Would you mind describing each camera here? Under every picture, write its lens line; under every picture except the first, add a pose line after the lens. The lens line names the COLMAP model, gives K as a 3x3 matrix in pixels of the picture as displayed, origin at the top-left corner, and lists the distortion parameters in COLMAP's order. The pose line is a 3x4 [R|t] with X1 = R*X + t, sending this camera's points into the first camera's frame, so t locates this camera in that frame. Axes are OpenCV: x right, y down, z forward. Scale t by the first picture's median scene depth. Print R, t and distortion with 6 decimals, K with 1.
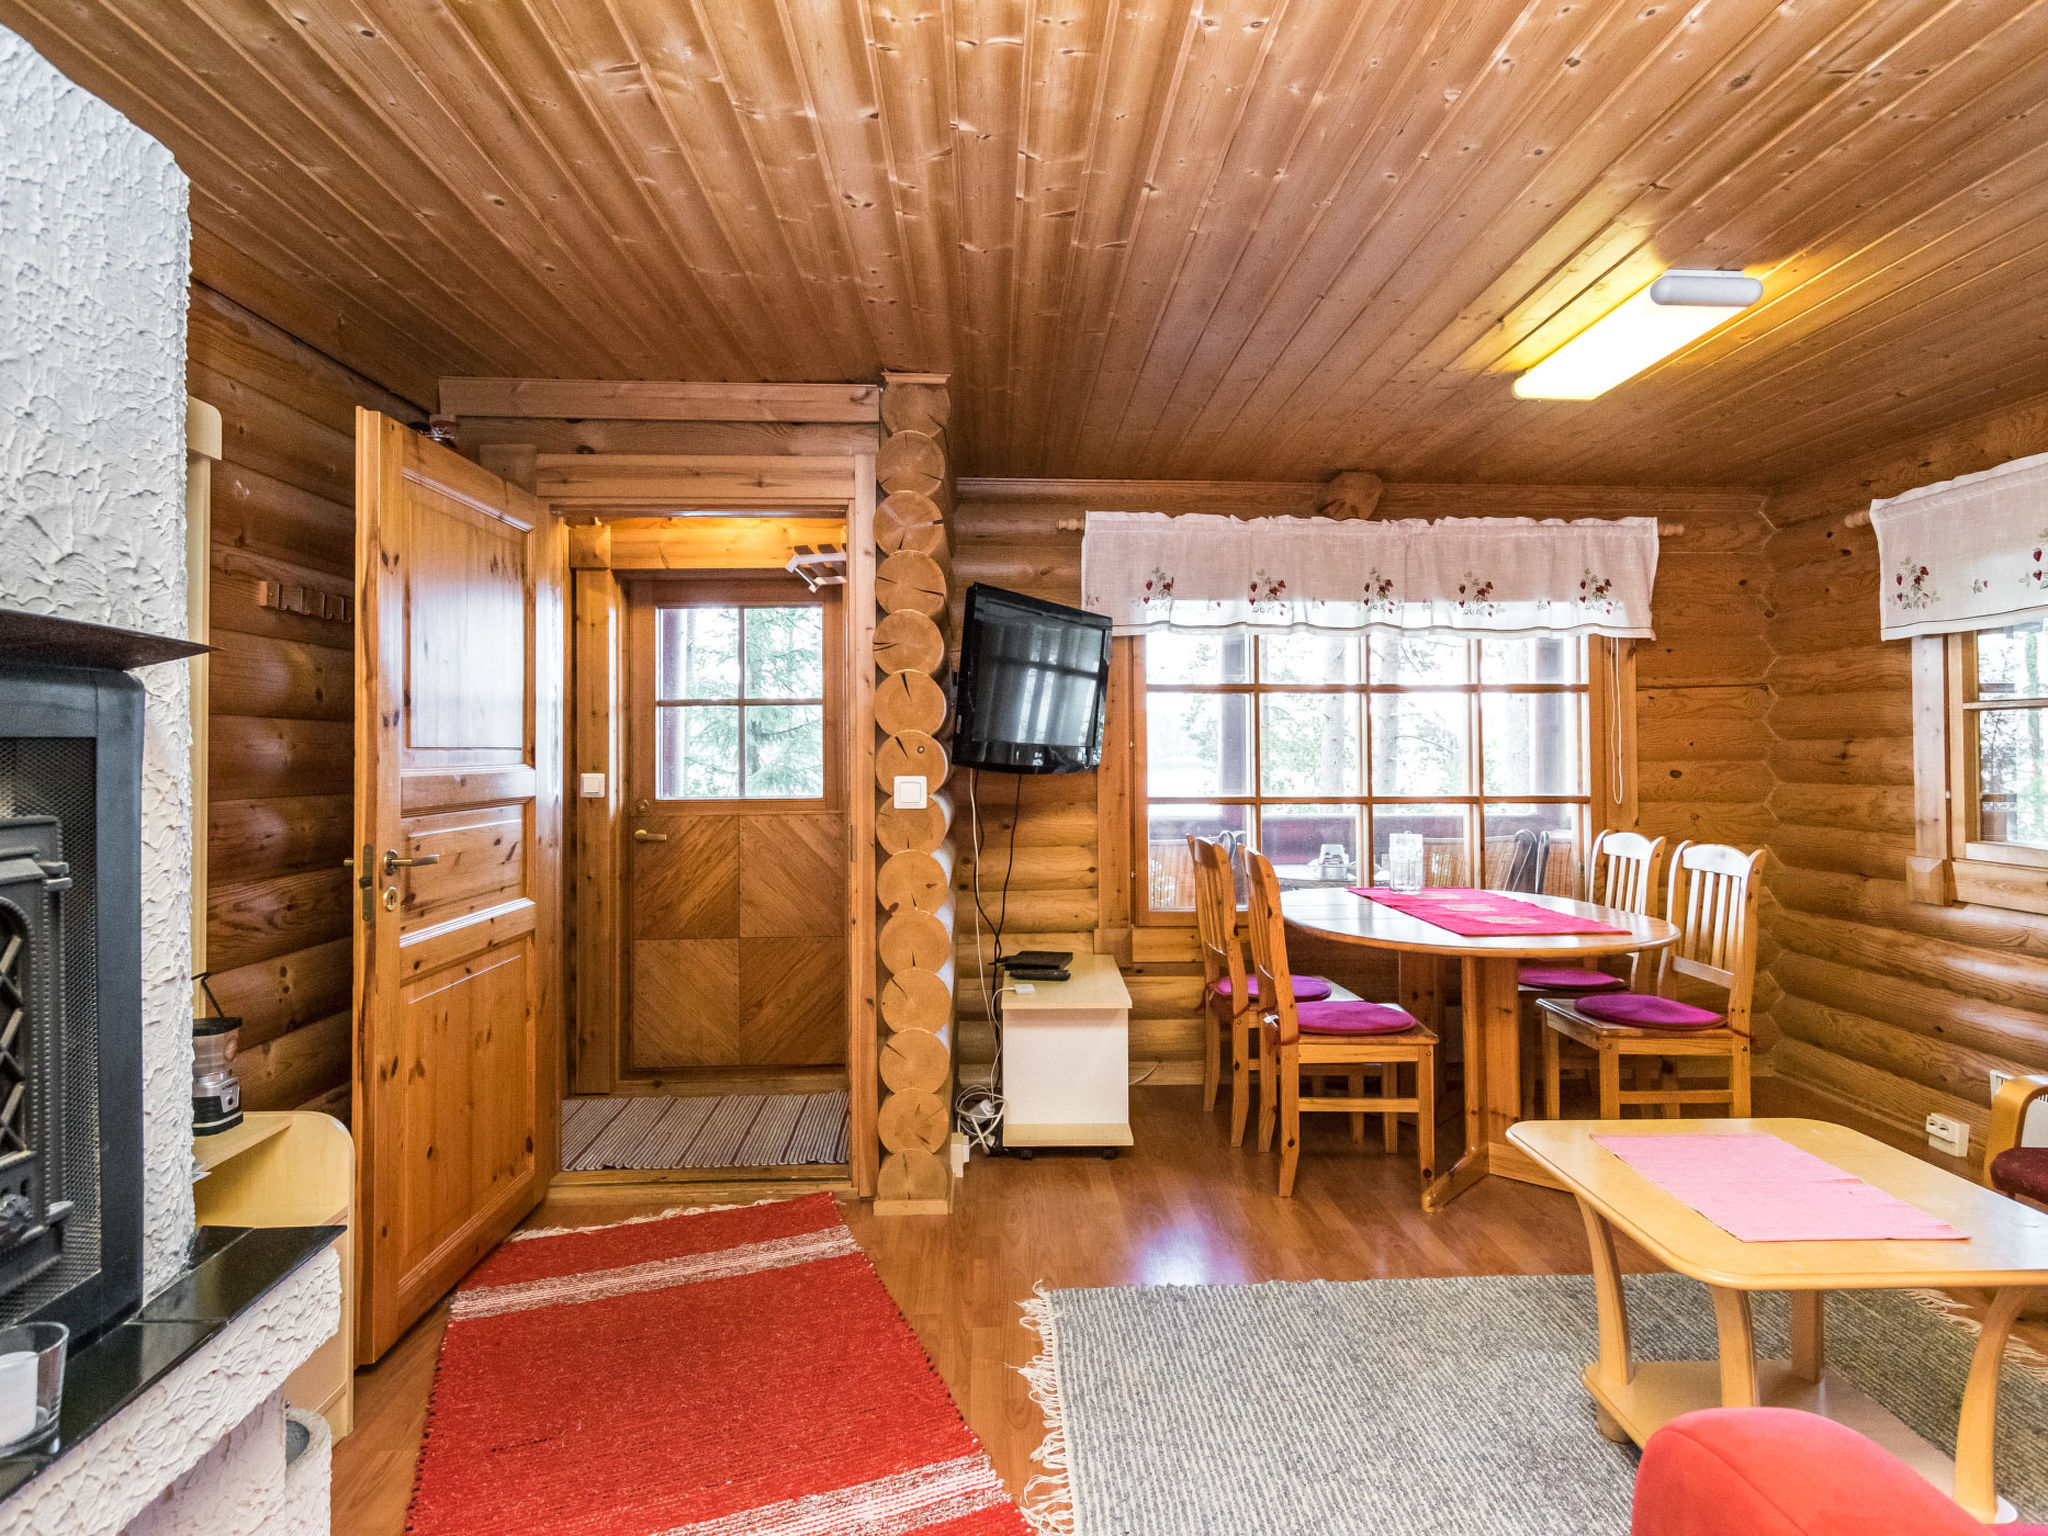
lens RADIAL K [[1139.3, 0, 1009.0], [0, 1139.3, 731.1], [0, 0, 1]] dist [-0.001092, 0.001325]
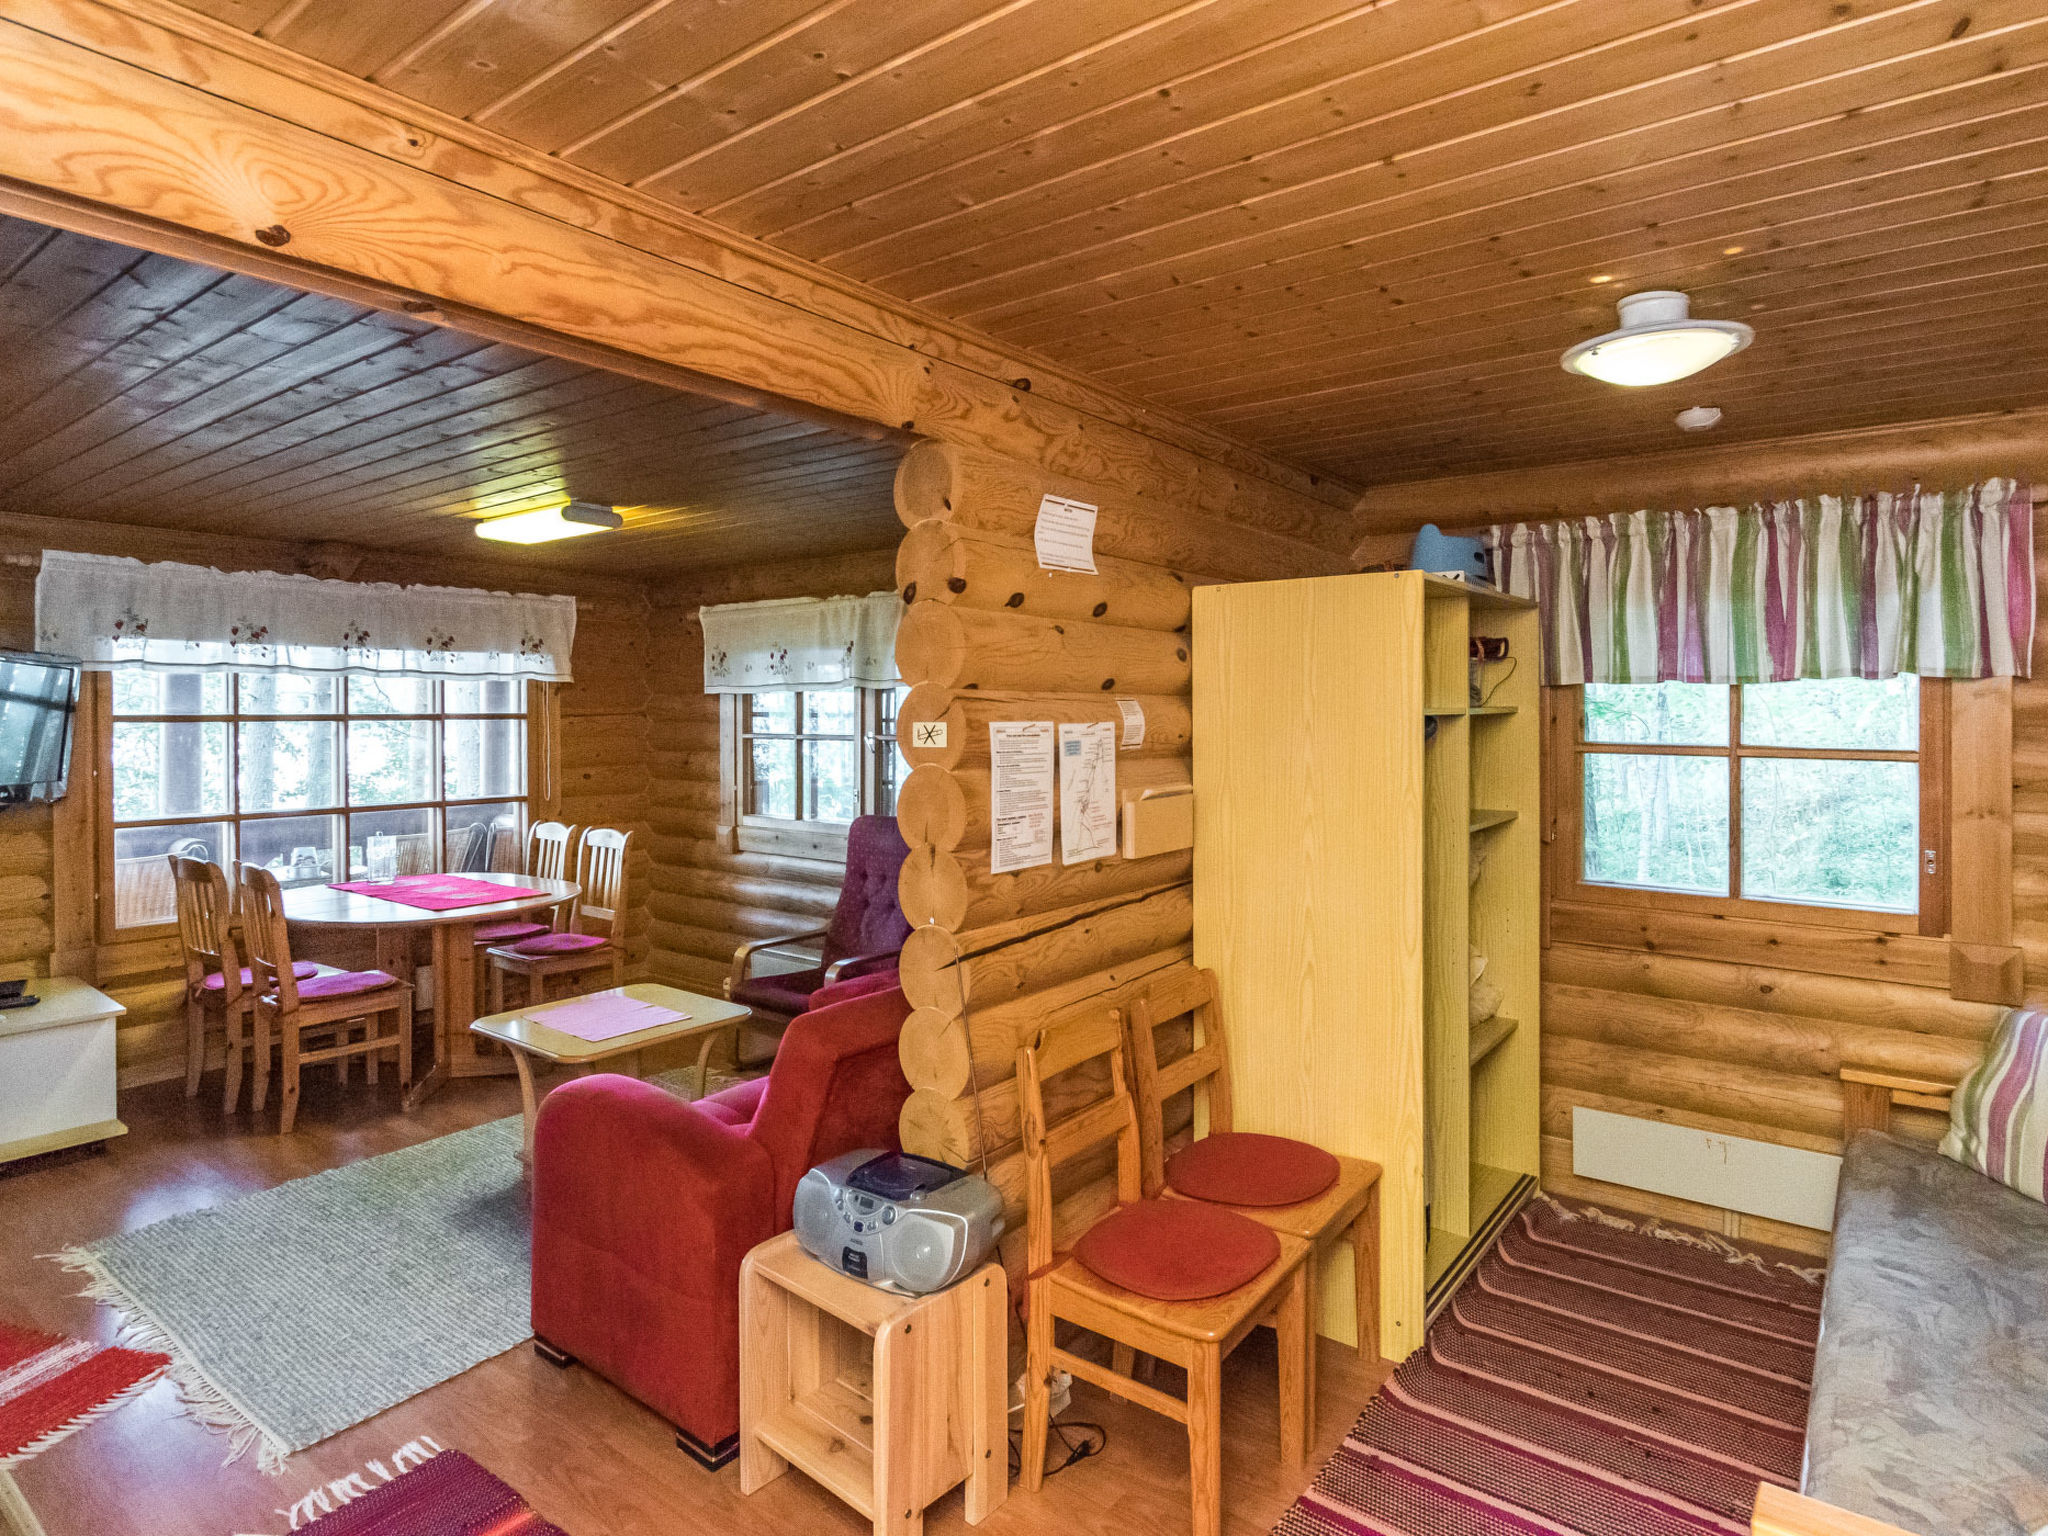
lens RADIAL K [[1139.3, 0, 1074.9], [0, 1139.3, 713.8], [0, 0, 1]] dist [-0.001092, 0.001325]
pose [[0.611289, -0.001977, 0.791405, -0.184076], [-0.012804, 0.999841, 0.012388, -0.072624], [-0.791304, -0.017706, 0.611167, -0.383930]]
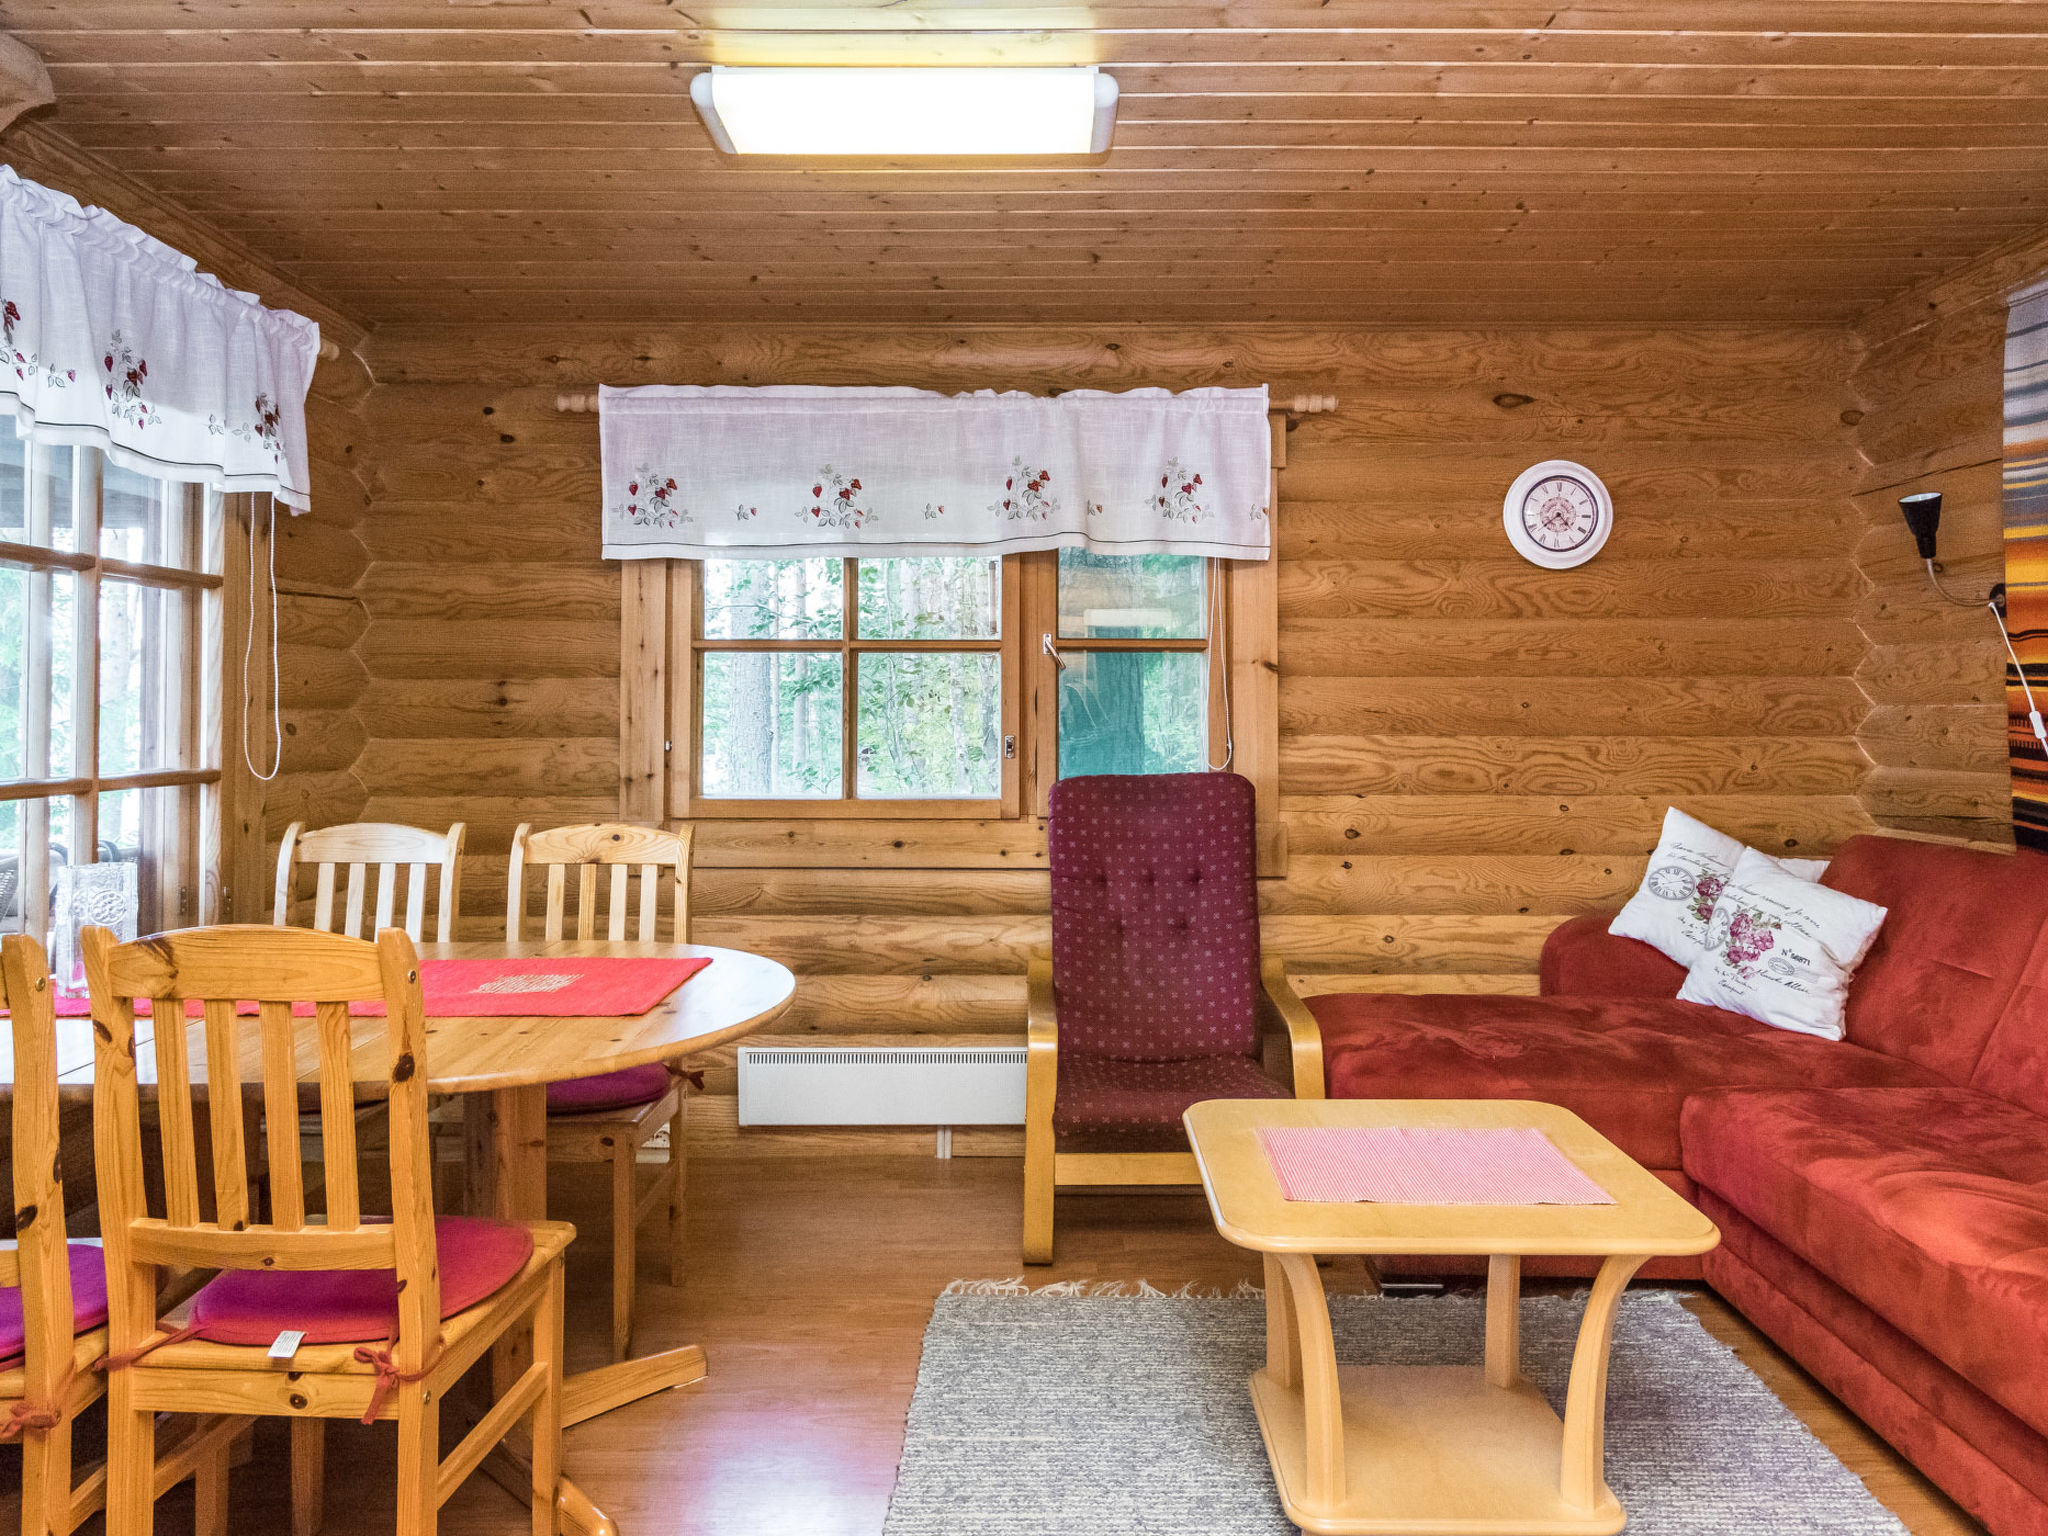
lens RADIAL K [[1444.6, 0, 1022.6], [0, 1444.6, 668.8], [0, 0, 1]] dist [0.033854, -0.002833]
pose [[0.026341, 0.027294, 0.999280, -0.241472], [-0.020142, 0.999439, -0.026767, 0.019205], [-0.999450, -0.019422, 0.026876, 0.626673]]
